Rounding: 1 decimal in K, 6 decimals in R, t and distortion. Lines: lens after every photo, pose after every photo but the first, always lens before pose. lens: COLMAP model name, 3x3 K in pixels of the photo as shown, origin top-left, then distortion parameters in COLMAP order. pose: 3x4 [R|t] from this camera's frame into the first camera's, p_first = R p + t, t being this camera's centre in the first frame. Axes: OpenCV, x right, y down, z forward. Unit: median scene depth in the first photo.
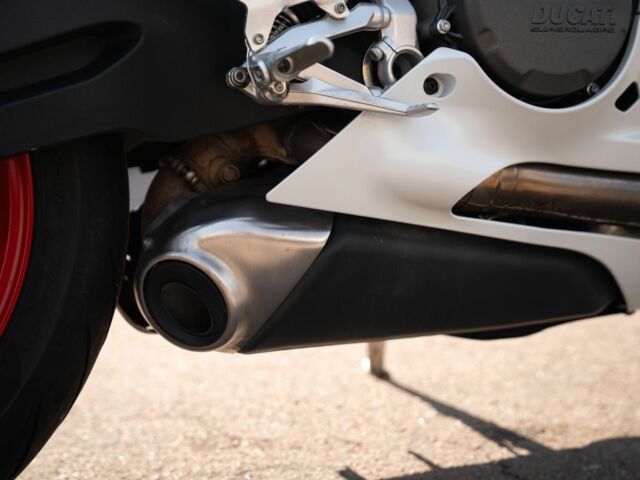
lens RADIAL K [[1154.8, 0, 320.0], [0, 1154.8, 240.0], [0, 0, 1]] dist [0.225856, -0.083628]
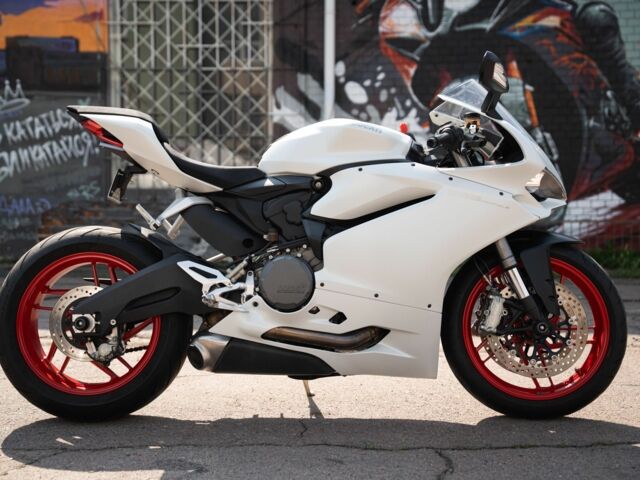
lens RADIAL K [[936.2, 0, 330.2], [0, 936.2, 241.7], [0, 0, 1]] dist [0.169015, 0.075309]
pose [[0.899279, 0.037368, -0.435776, 1.636029], [-0.082931, 0.992837, -0.086001, -0.093371], [0.429441, 0.113478, 0.895937, -1.648600]]
